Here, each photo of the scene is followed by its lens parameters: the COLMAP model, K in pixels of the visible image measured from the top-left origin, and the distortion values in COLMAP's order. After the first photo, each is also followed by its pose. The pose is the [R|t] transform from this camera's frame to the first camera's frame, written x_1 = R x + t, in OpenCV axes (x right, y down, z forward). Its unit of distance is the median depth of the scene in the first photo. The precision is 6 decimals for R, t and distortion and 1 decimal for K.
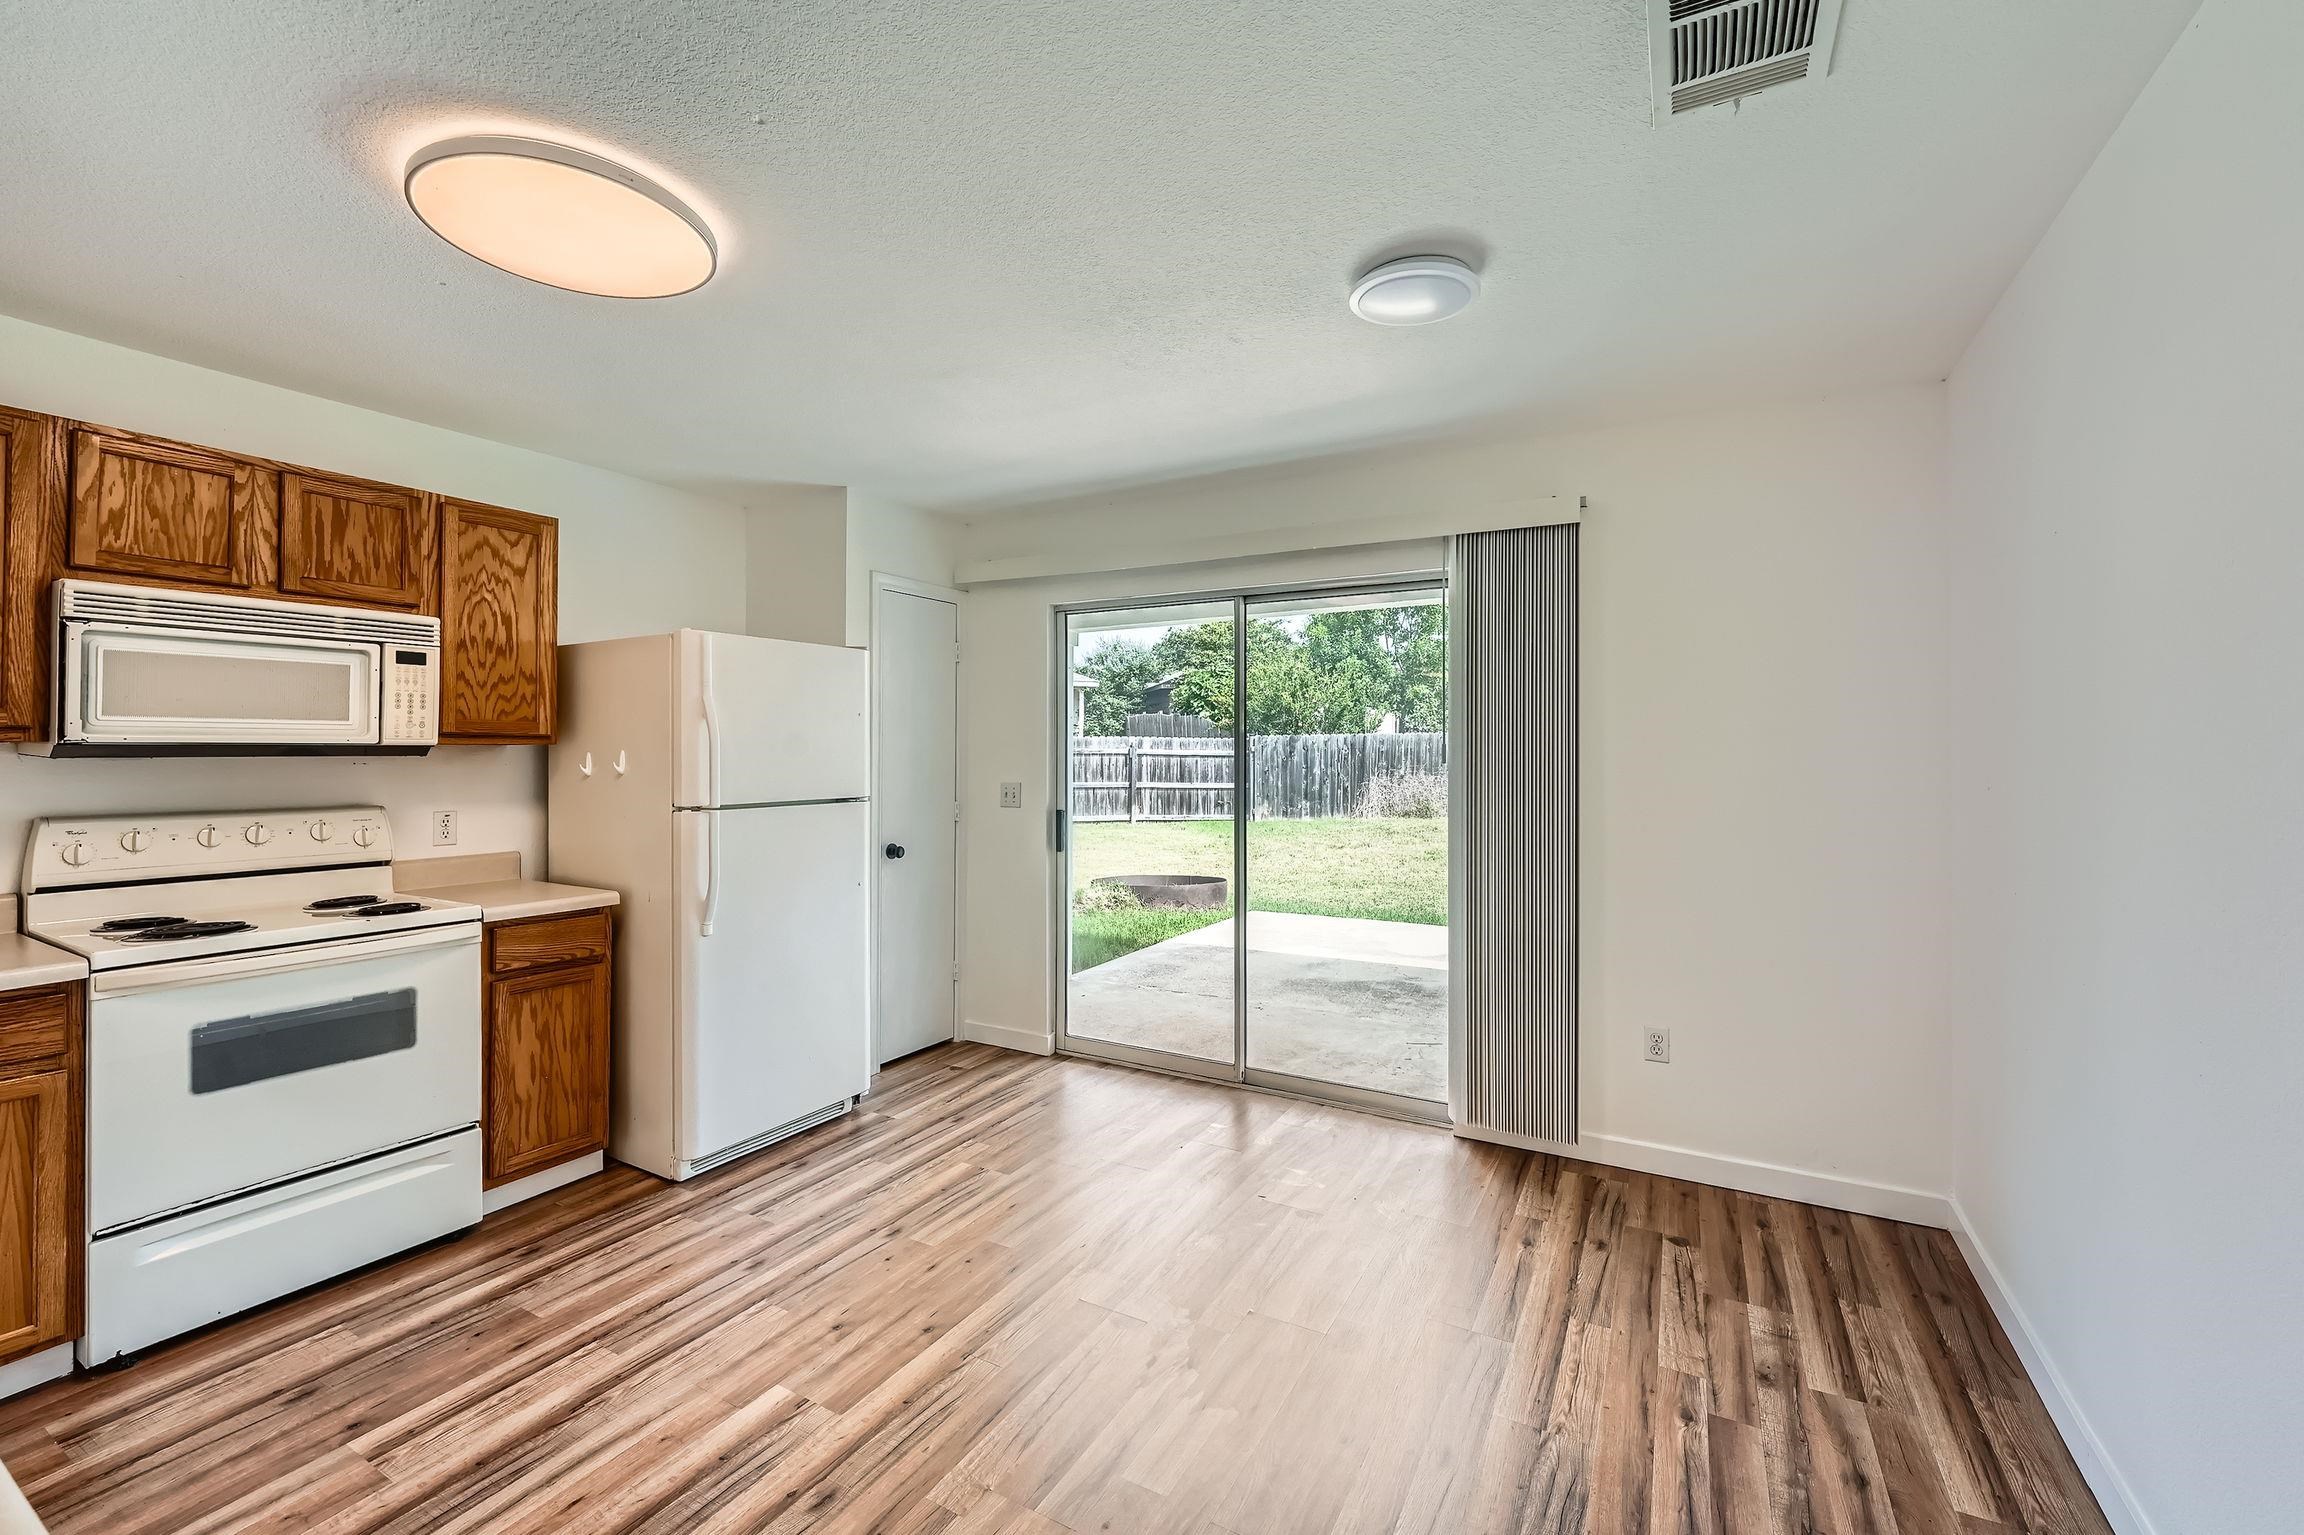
lens RADIAL K [[940.5, 0, 1166.0], [0, 940.5, 745.2], [0, 0, 1]] dist [-0.010867, 0.000260]
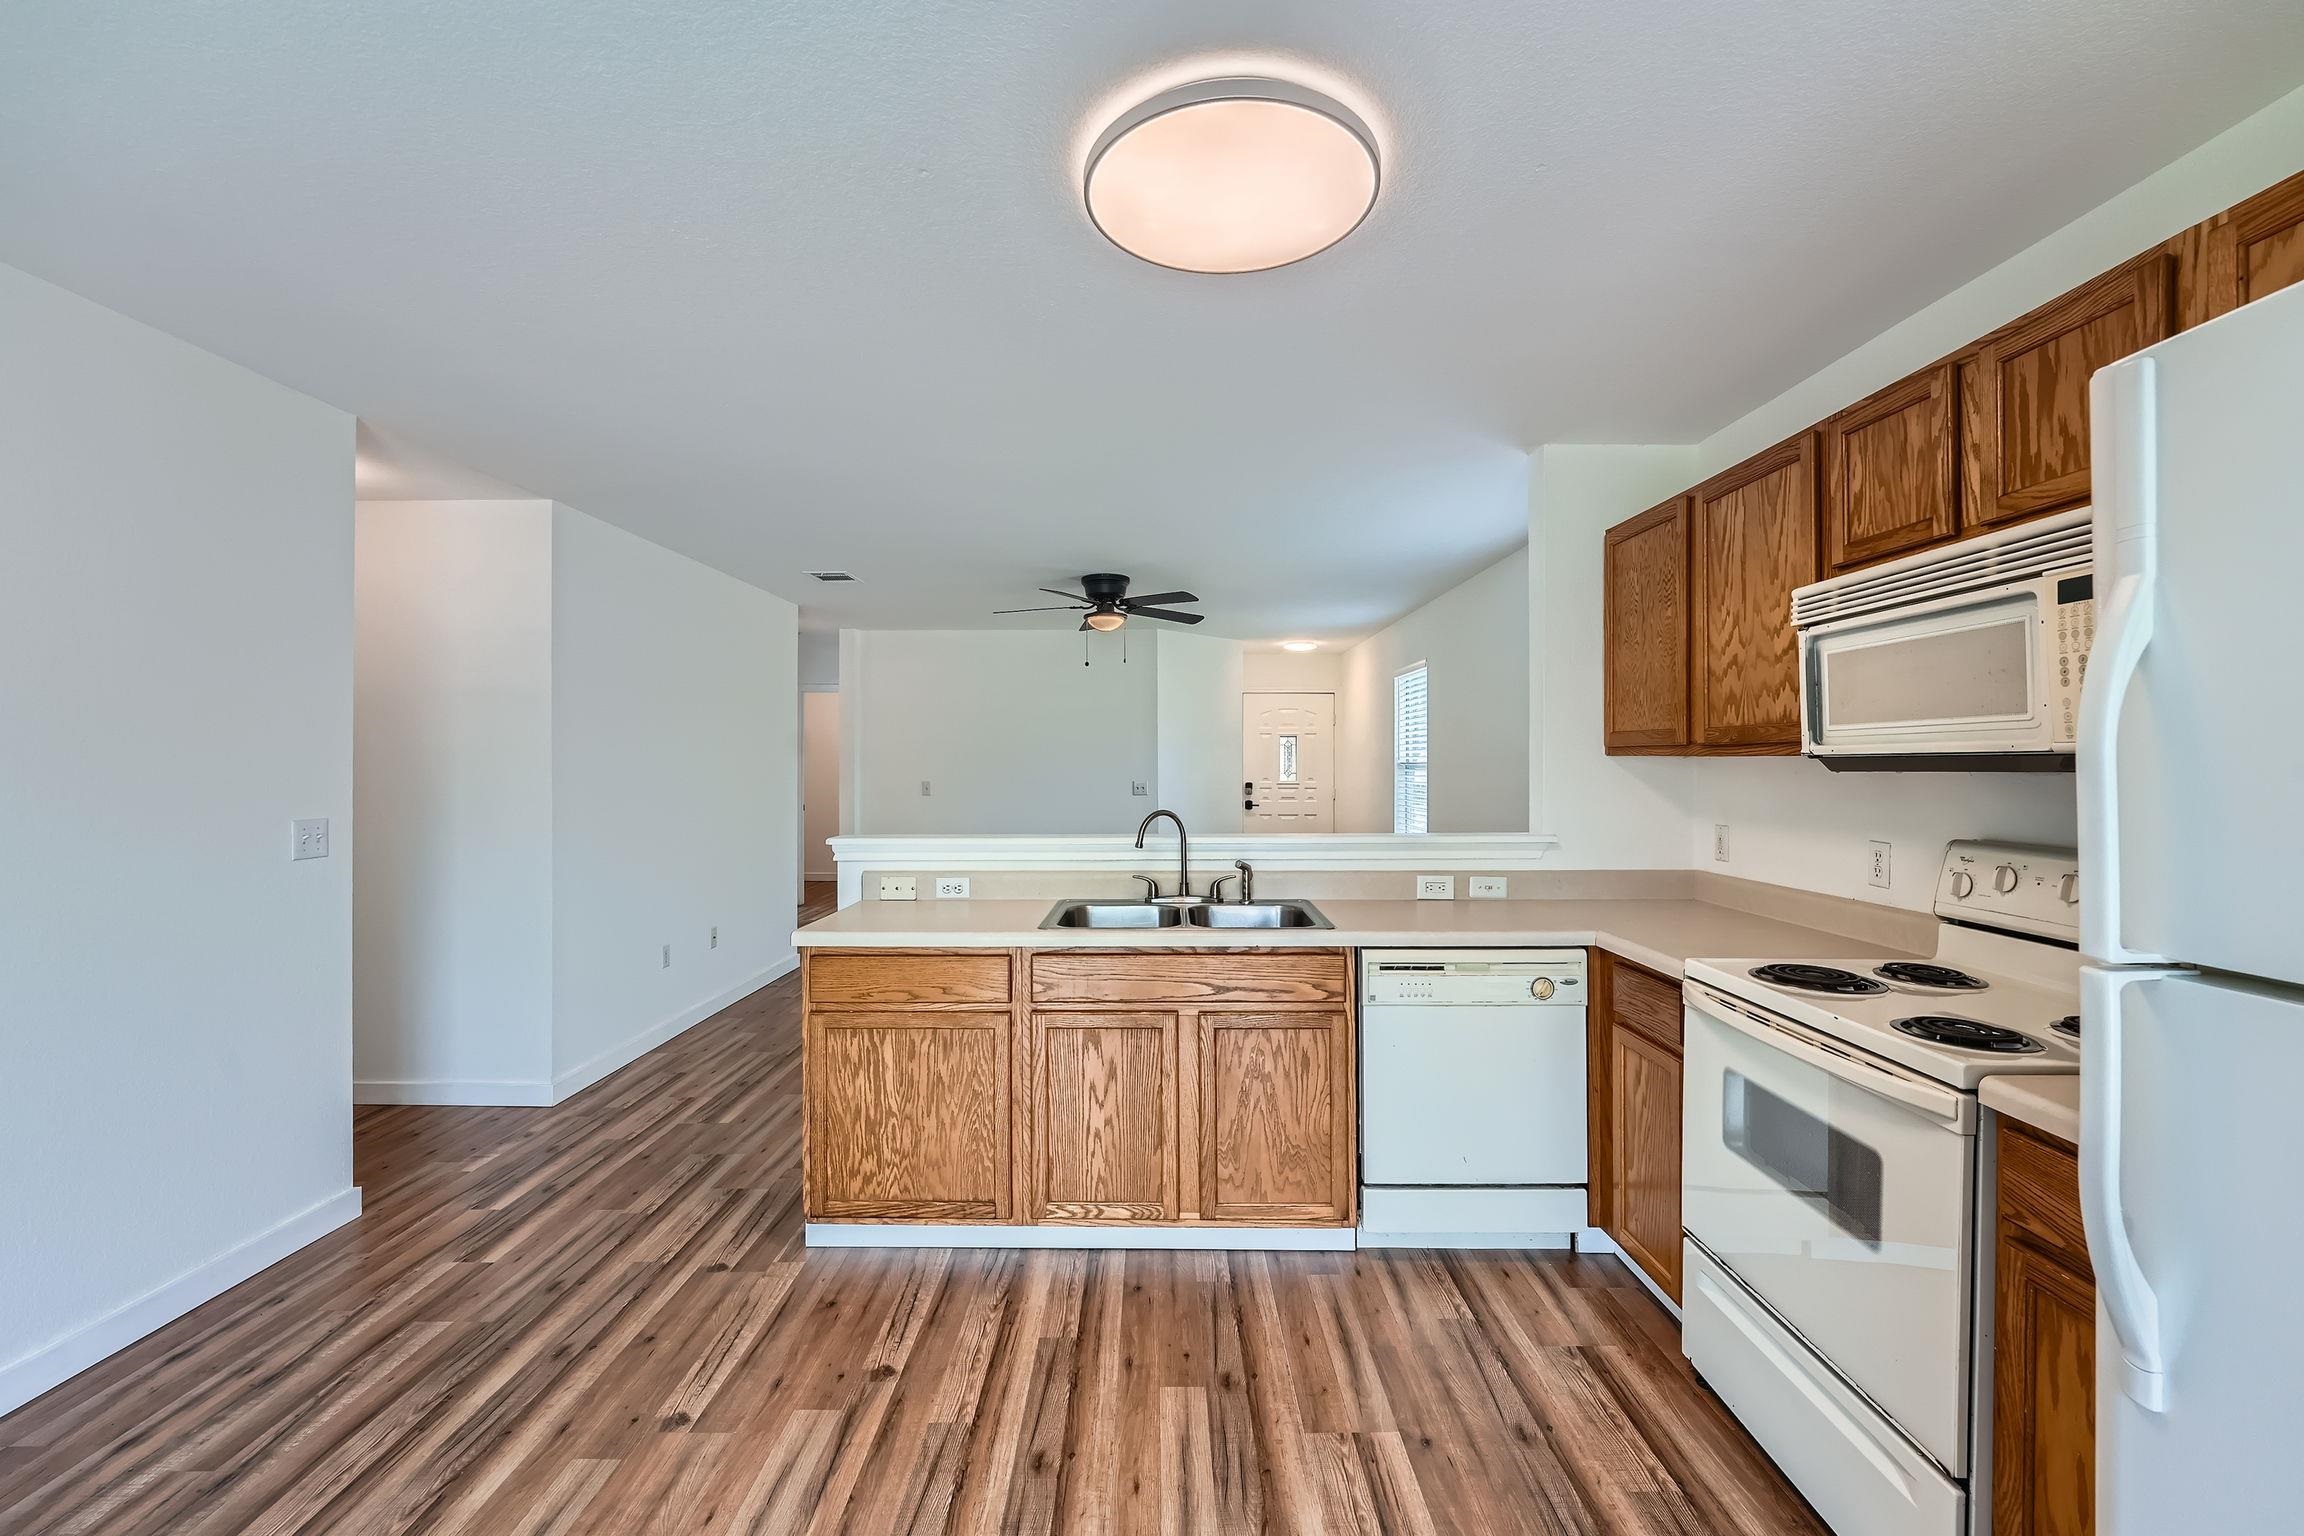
lens RADIAL K [[940.5, 0, 1156.1], [0, 940.5, 759.5], [0, 0, 1]] dist [-0.010867, 0.000260]
pose [[-0.878875, 0.000047, -0.477051, -0.094662], [0.007485, 0.999878, -0.013692, 0.007099], [0.476993, -0.015604, -0.878769, 1.191696]]
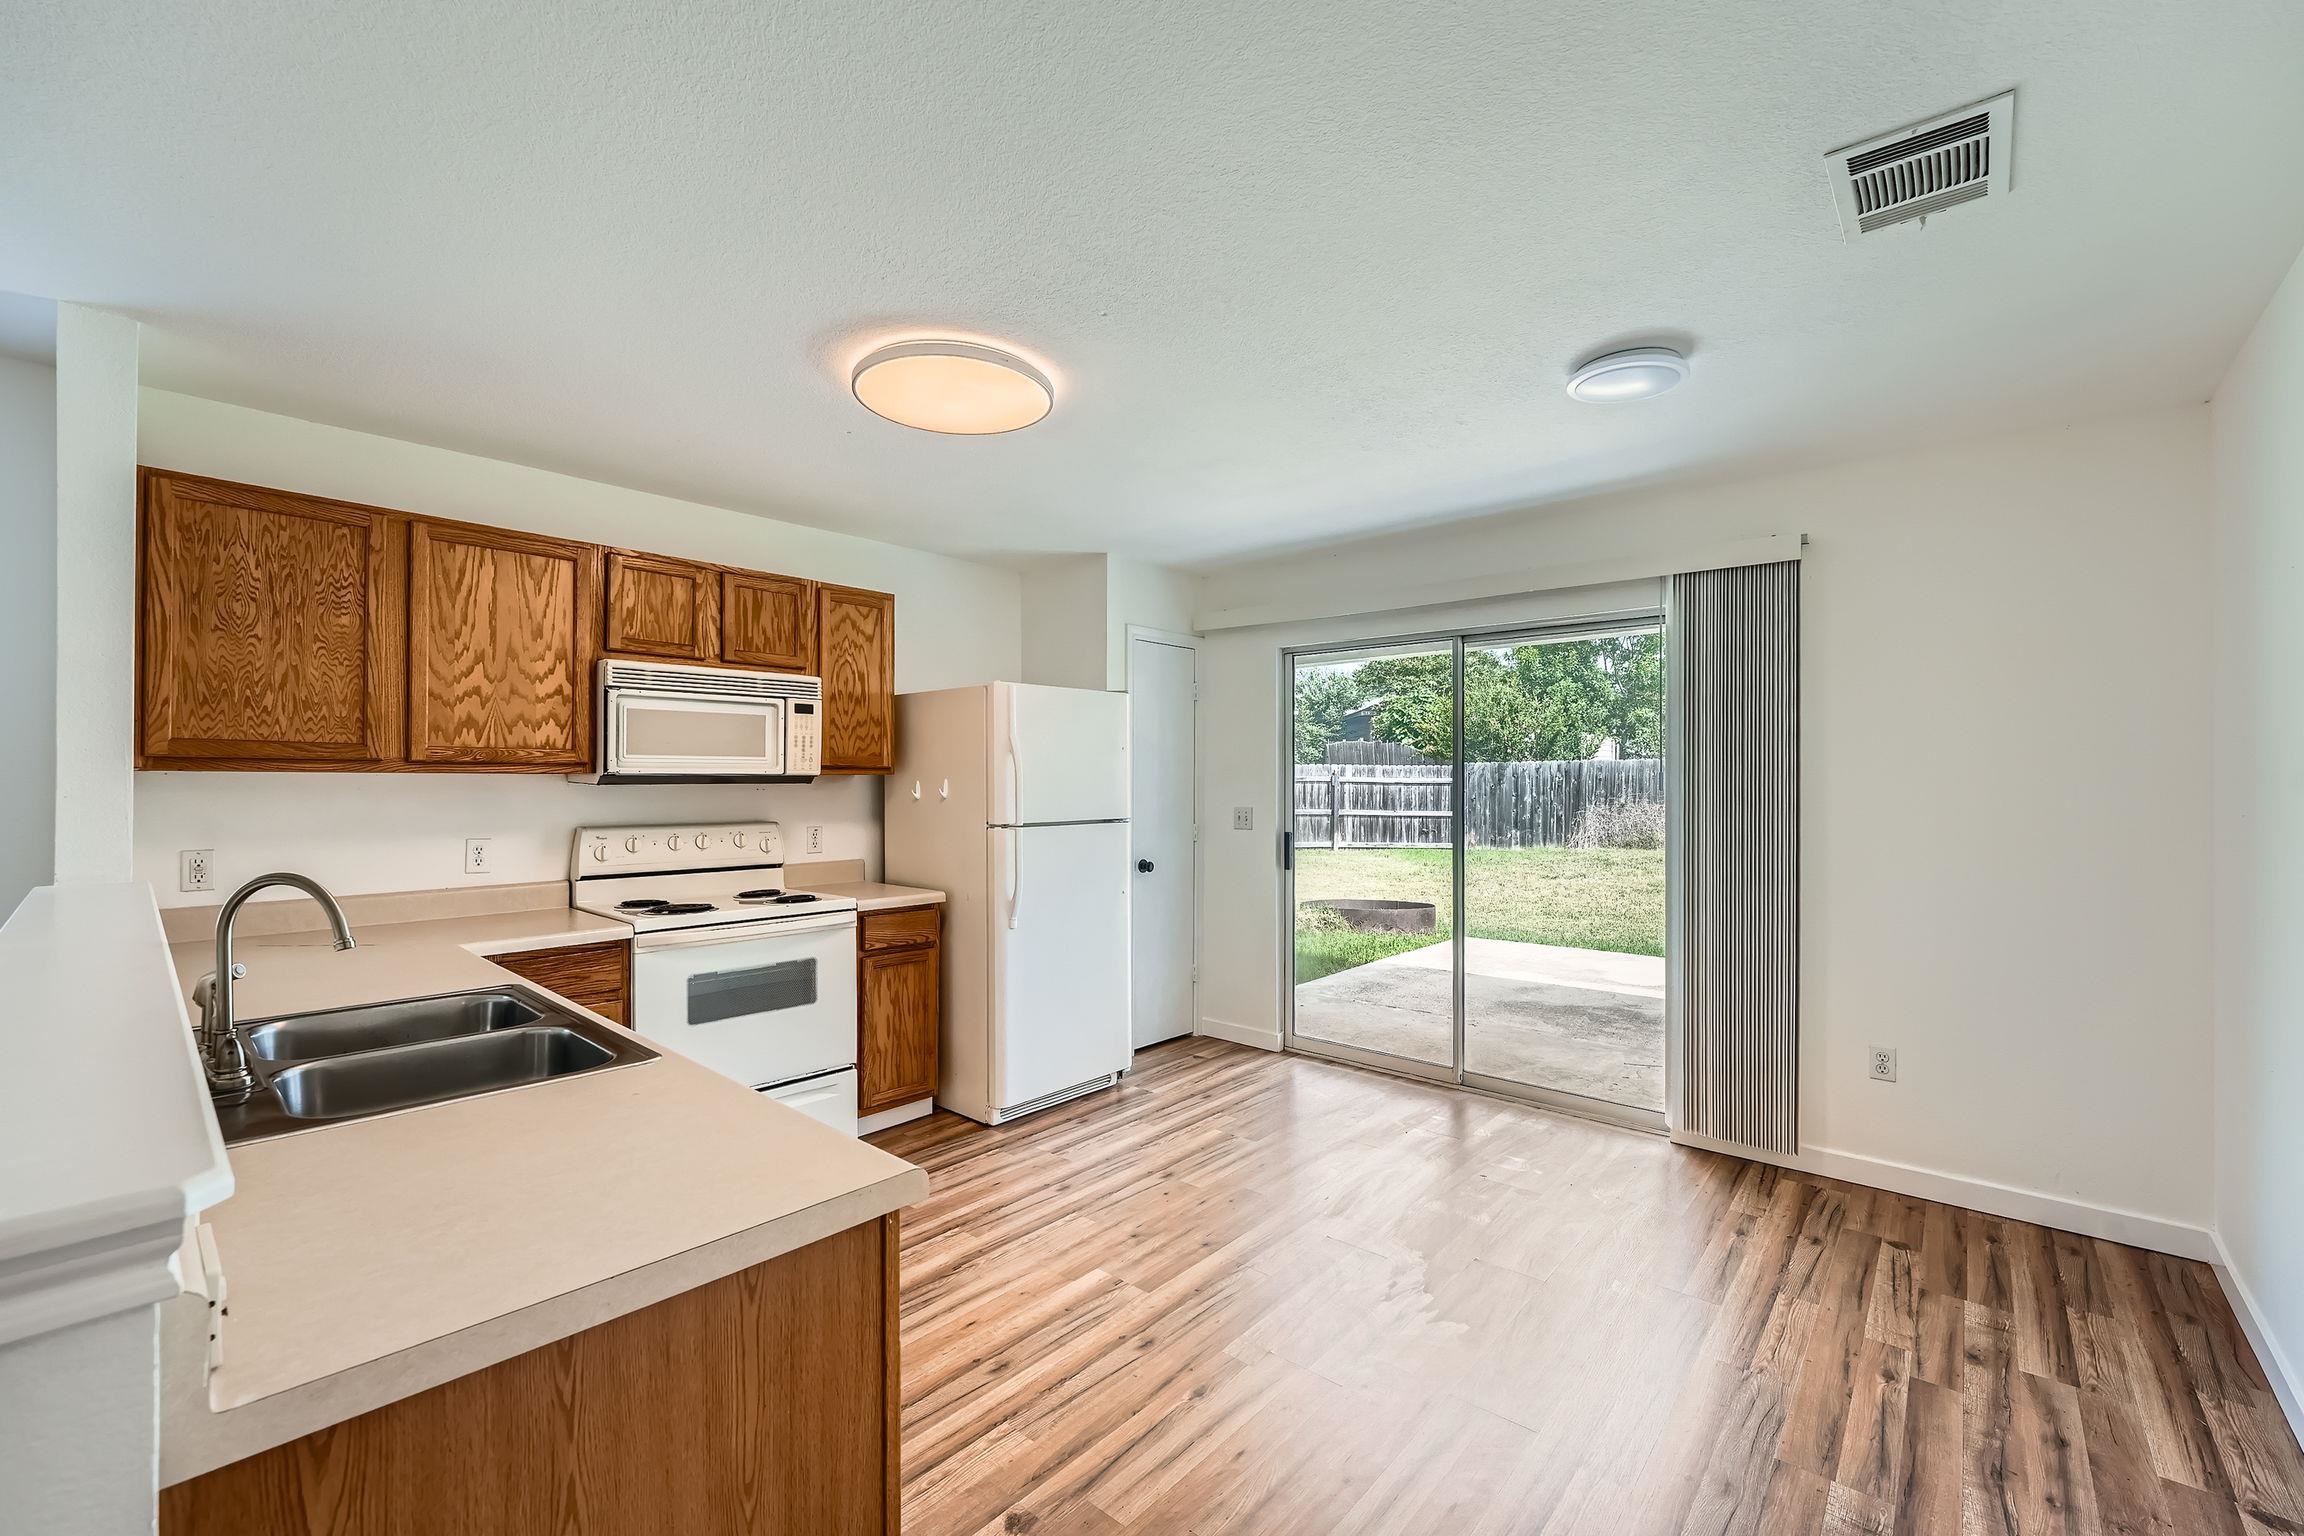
lens RADIAL K [[940.5, 0, 1166.5], [0, 940.5, 779.1], [0, 0, 1]] dist [-0.010867, 0.000260]
pose [[0.978683, -0.001222, -0.205374, -0.039390], [0.002595, 0.999976, 0.006419, -0.001698], [0.205361, -0.006815, 0.978662, -0.181989]]
